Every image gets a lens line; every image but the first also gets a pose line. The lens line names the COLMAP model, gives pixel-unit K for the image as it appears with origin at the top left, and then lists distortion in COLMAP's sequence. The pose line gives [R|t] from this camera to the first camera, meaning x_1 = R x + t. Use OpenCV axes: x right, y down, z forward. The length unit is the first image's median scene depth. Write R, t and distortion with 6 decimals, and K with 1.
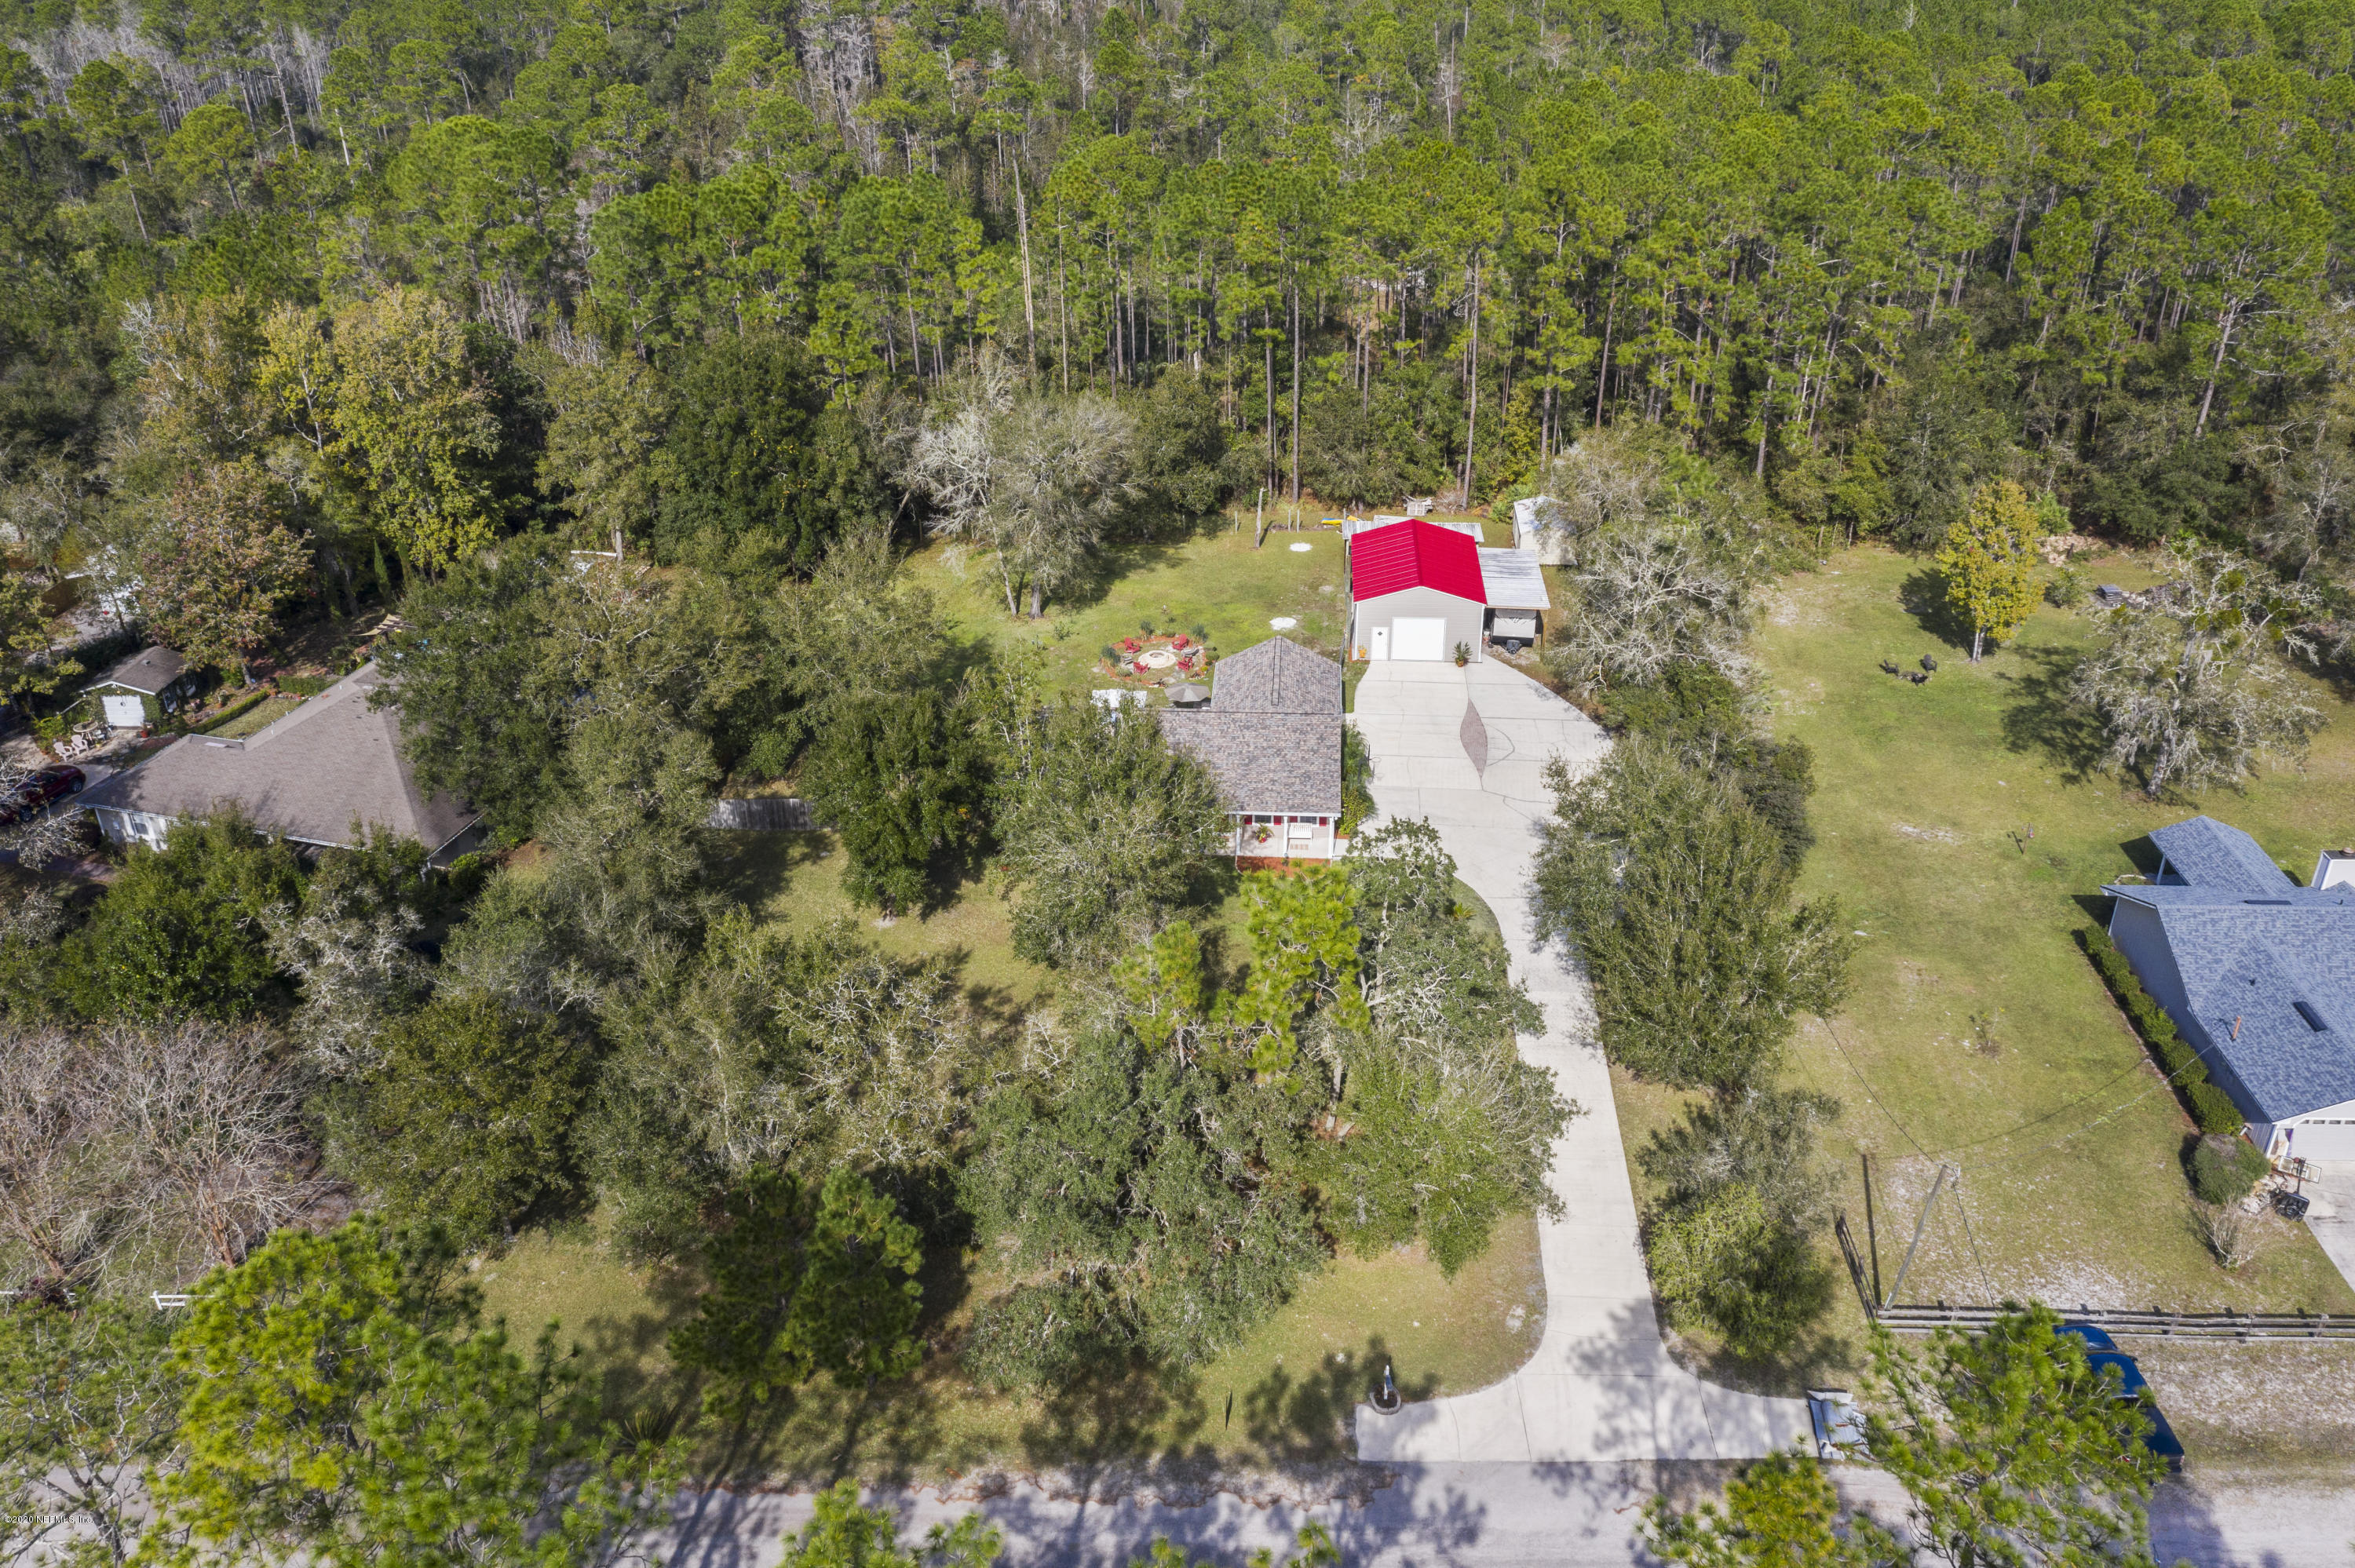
lens RADIAL K [[1878.2, 0, 1177.5], [0, 1878.2, 784.0], [0, 0, 1]] dist [-0.015817, 0.002483]
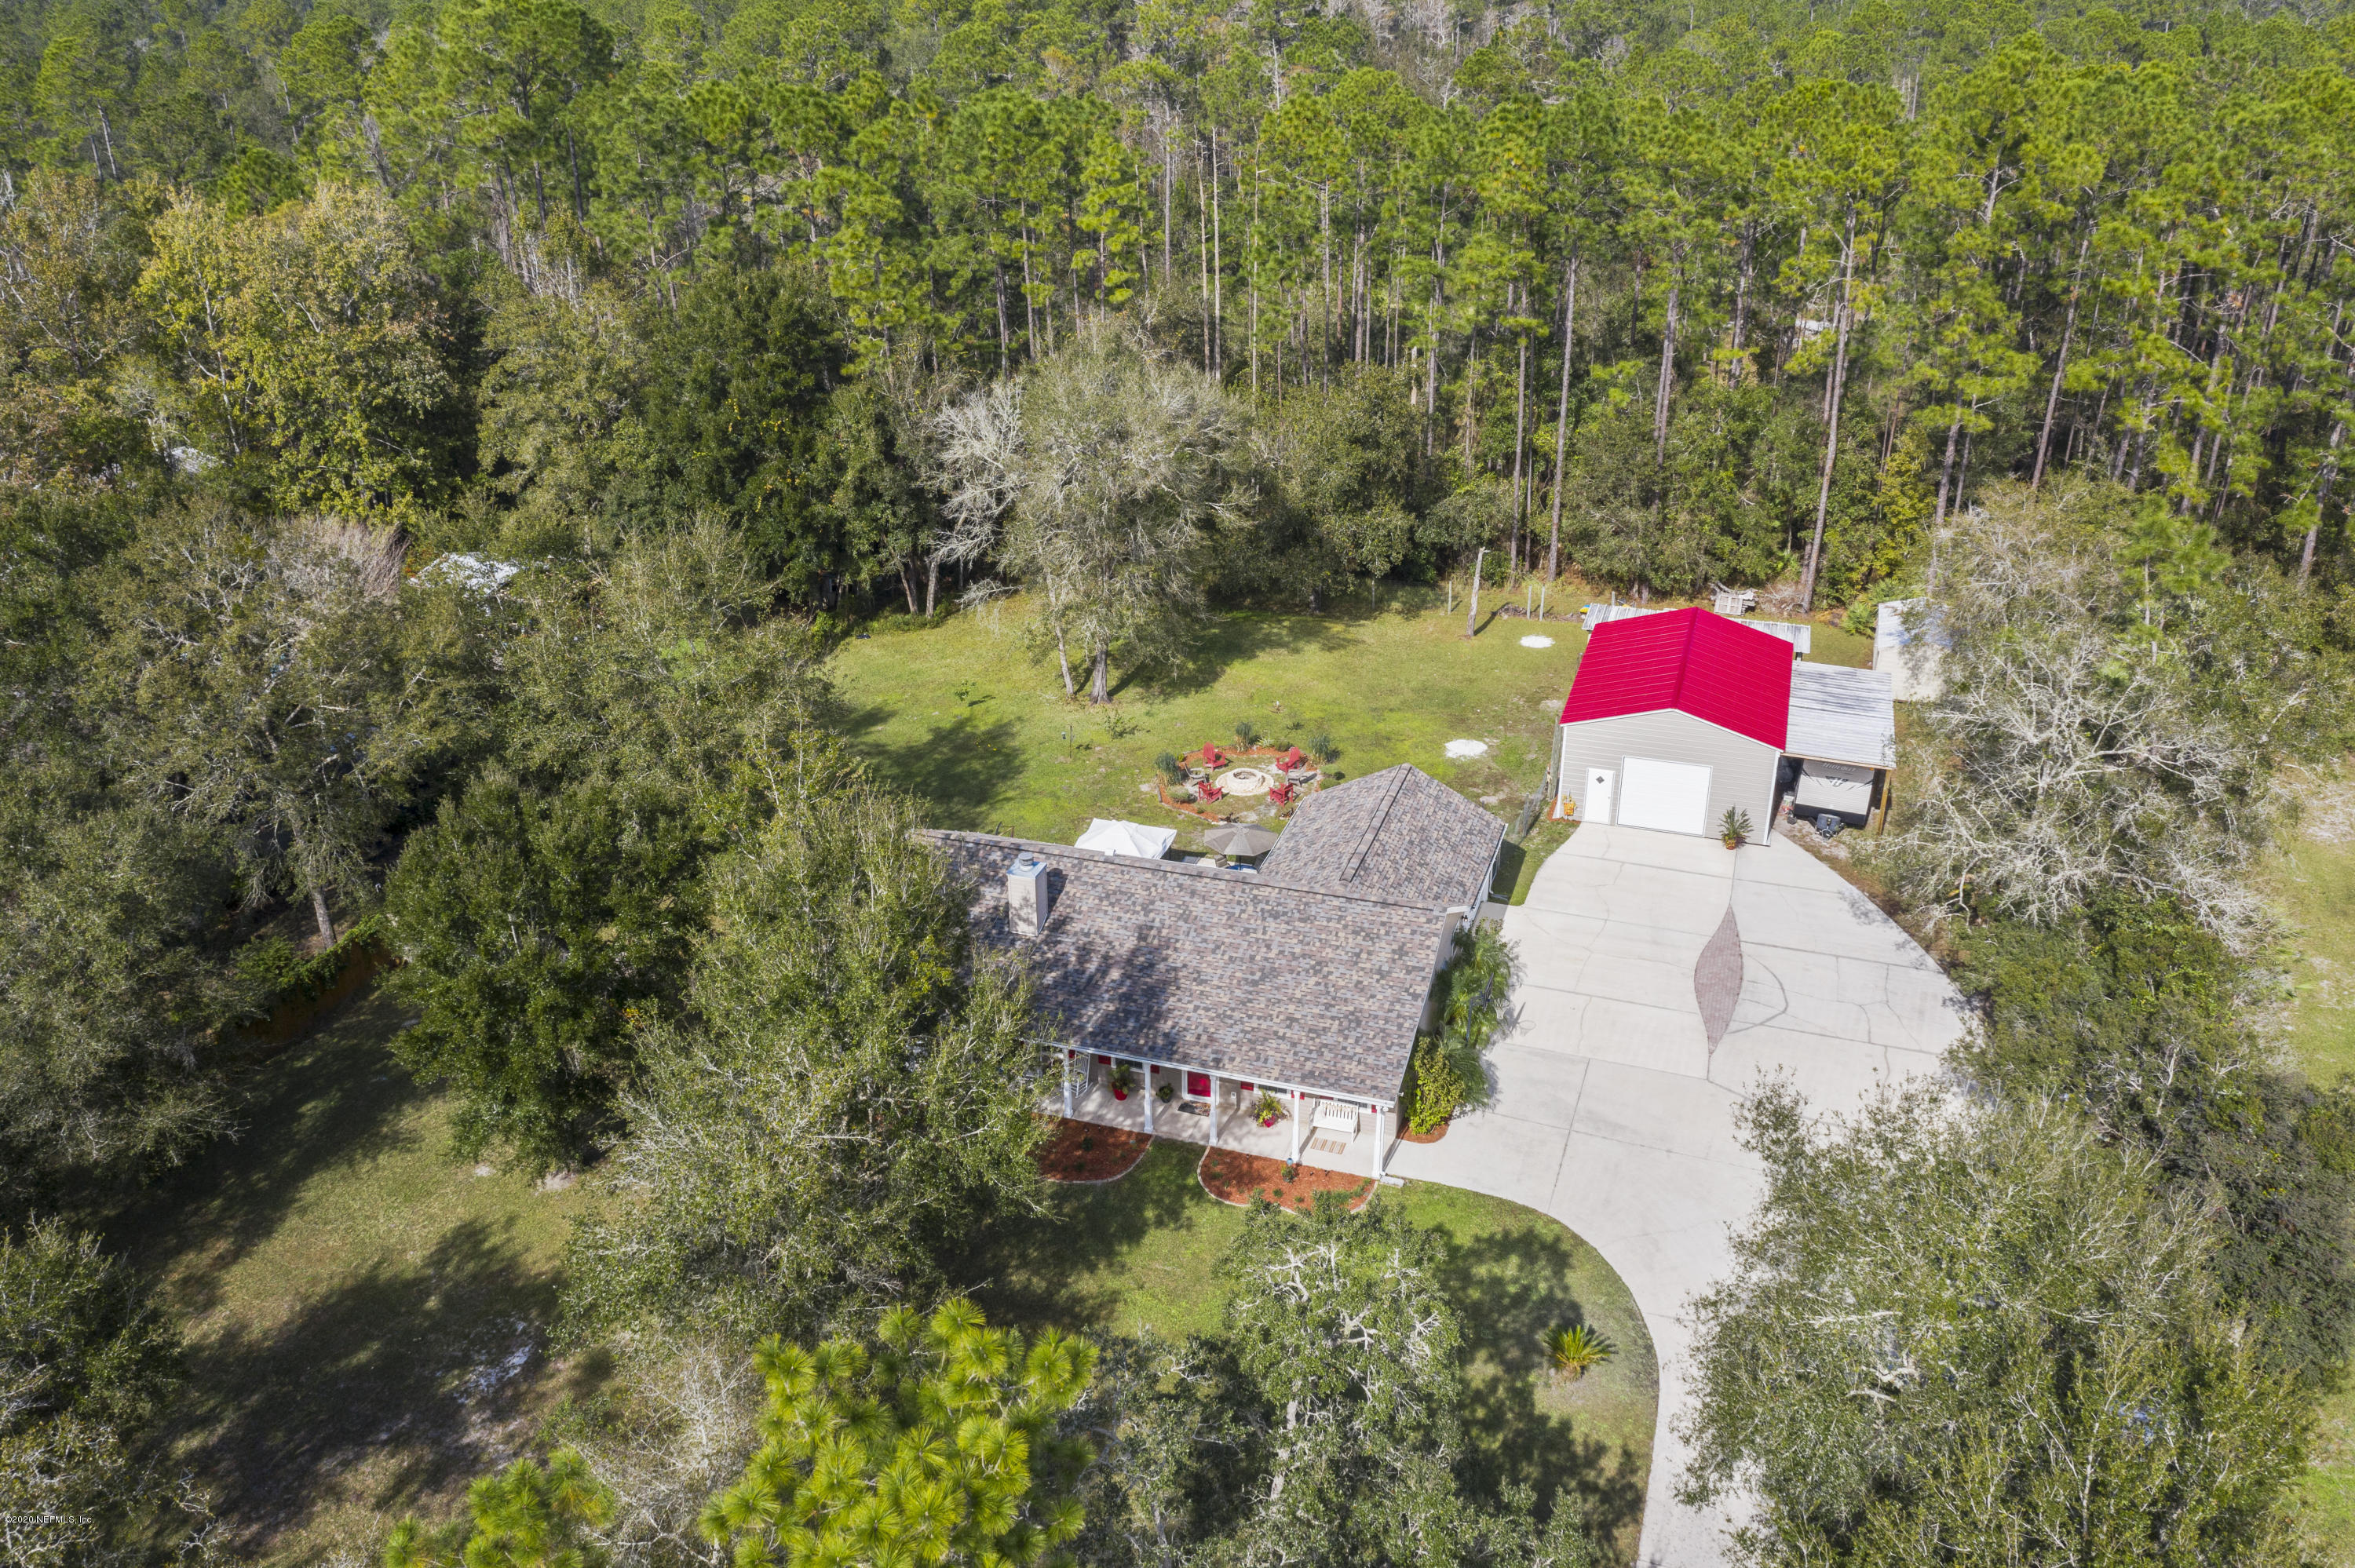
lens RADIAL K [[1878.2, 0, 1177.5], [0, 1878.2, 784.0], [0, 0, 1]] dist [-0.015817, 0.002483]
pose [[0.969487, 0.109225, -0.219463, 0.105378], [-0.122646, 0.991267, -0.048451, -0.031347], [0.212254, 0.073889, 0.974417, 0.365452]]
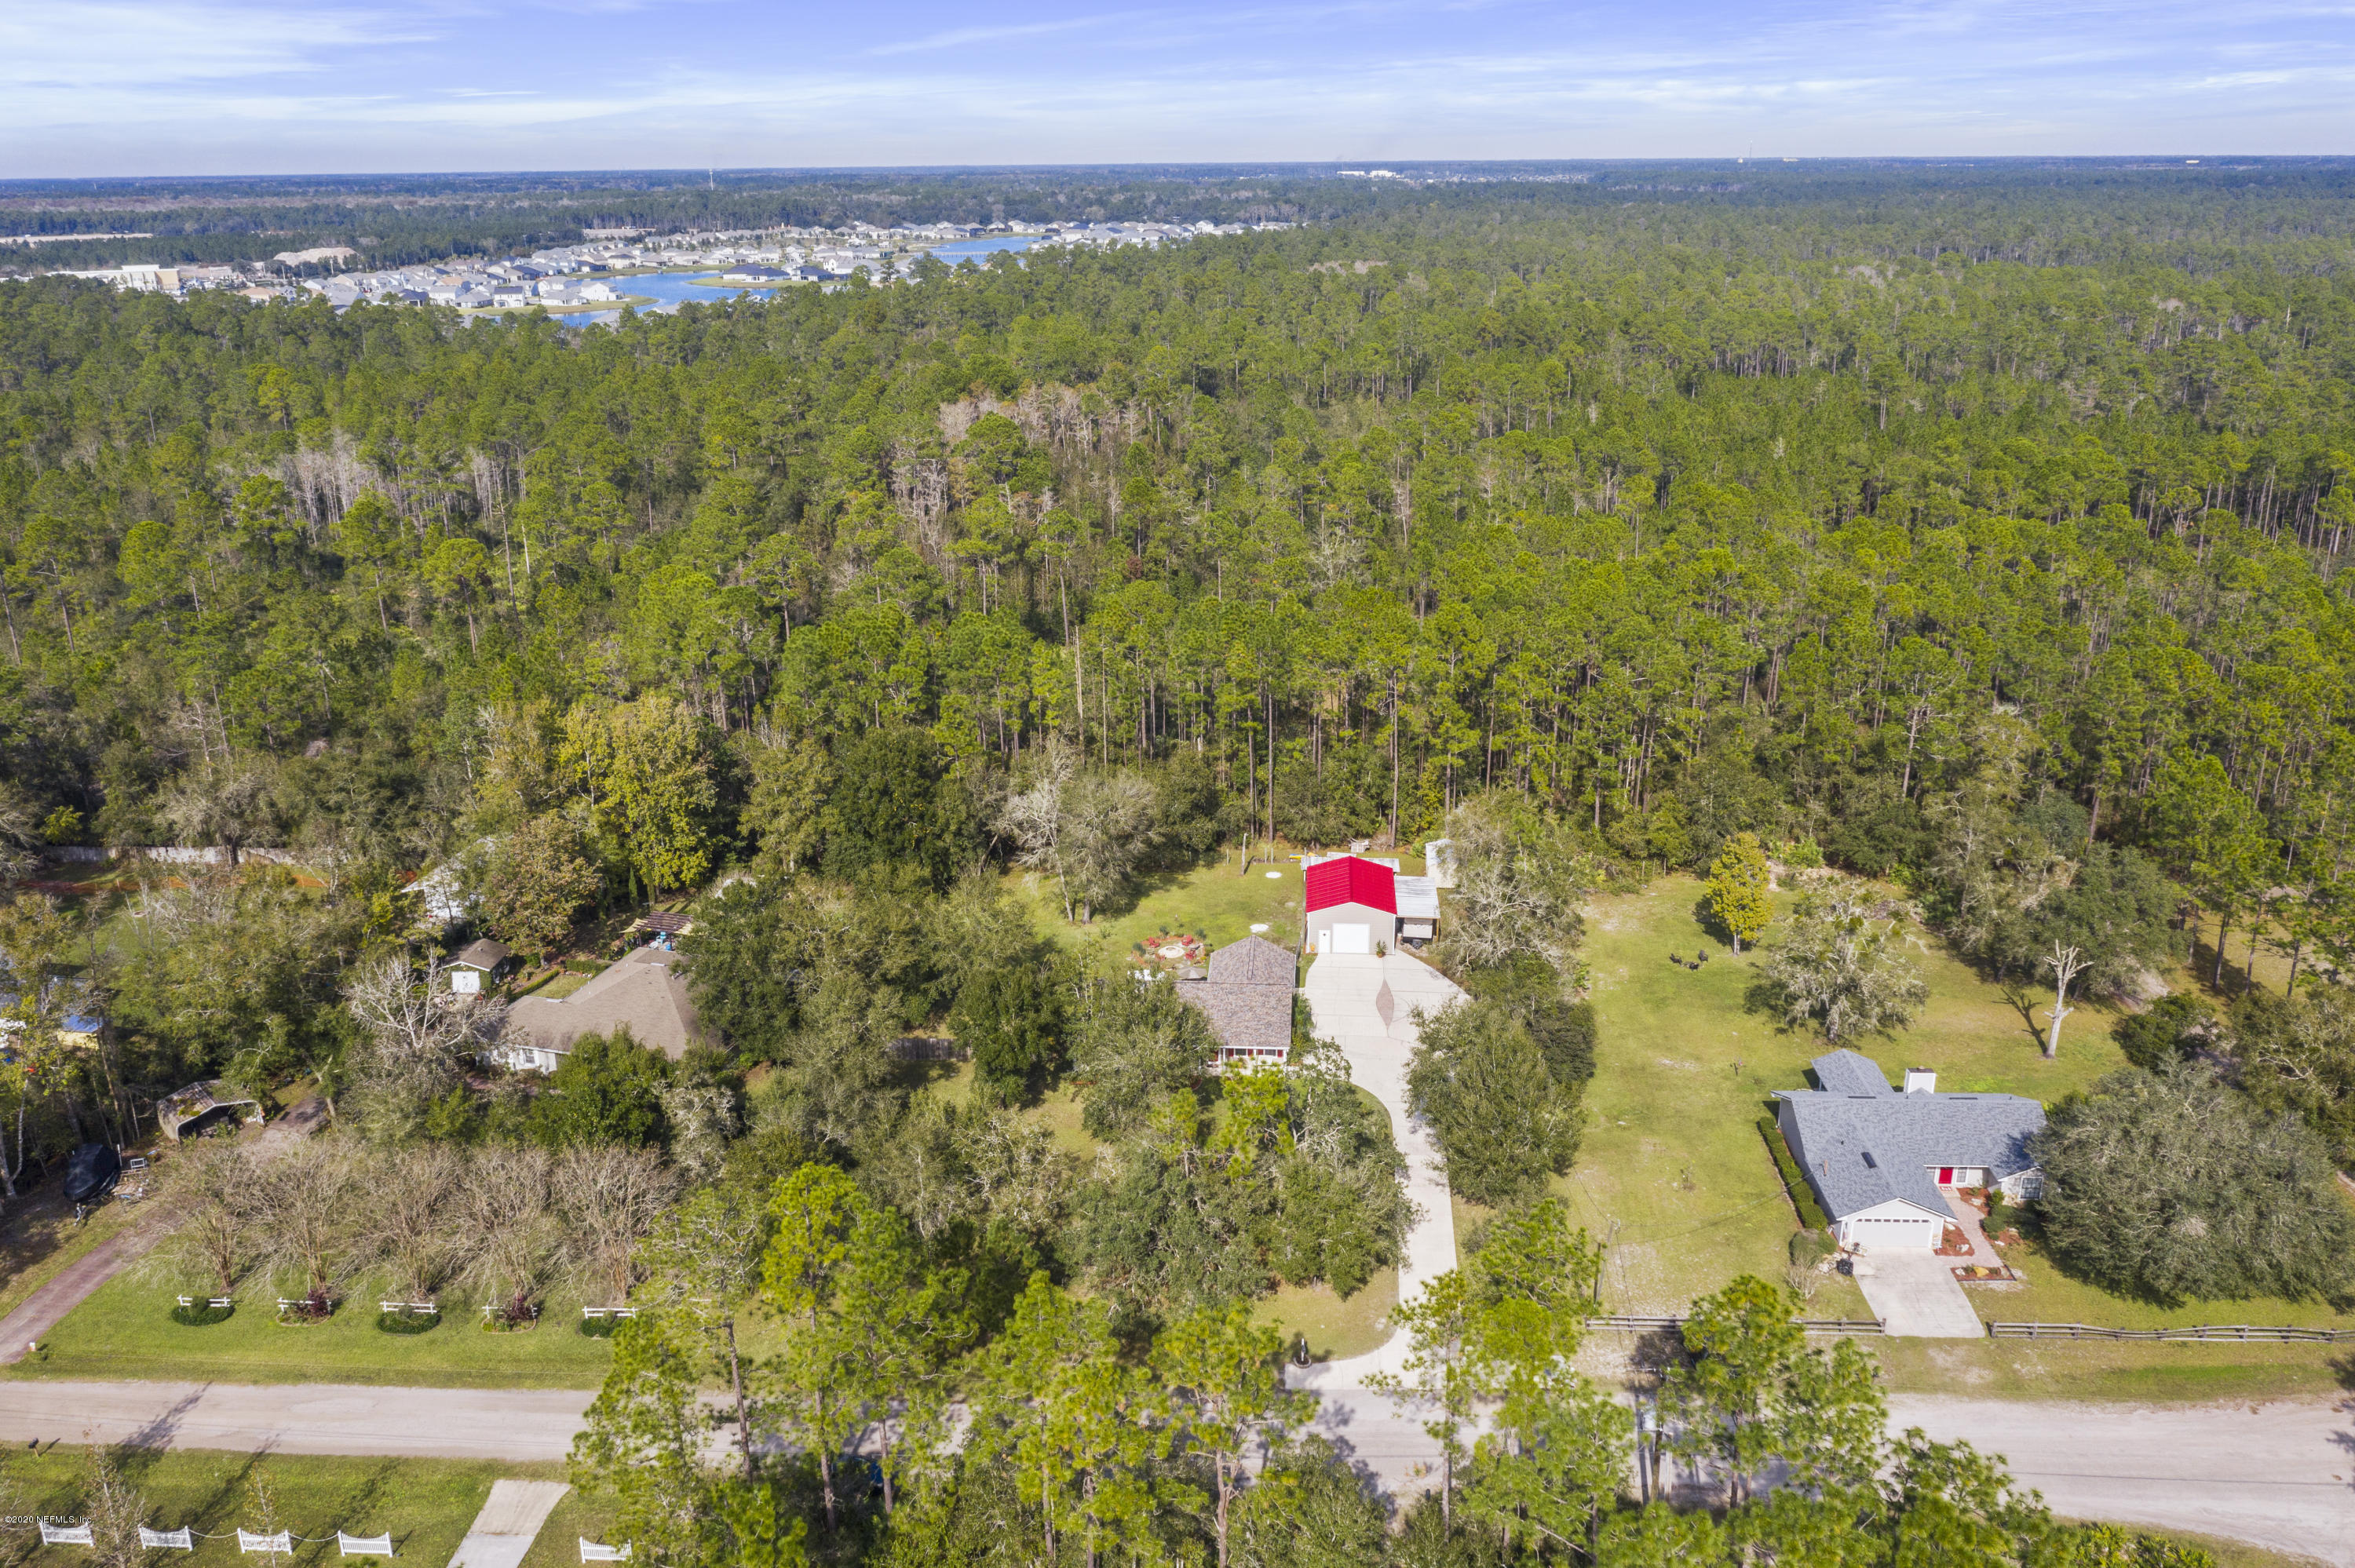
lens RADIAL K [[1878.2, 0, 1177.5], [0, 1878.2, 784.0], [0, 0, 1]] dist [-0.015817, 0.002483]
pose [[0.999981, 0.003965, -0.004817, 0.000454], [-0.004727, 0.985373, -0.170347, 0.051686], [0.004072, 0.170366, 0.985372, -0.440474]]
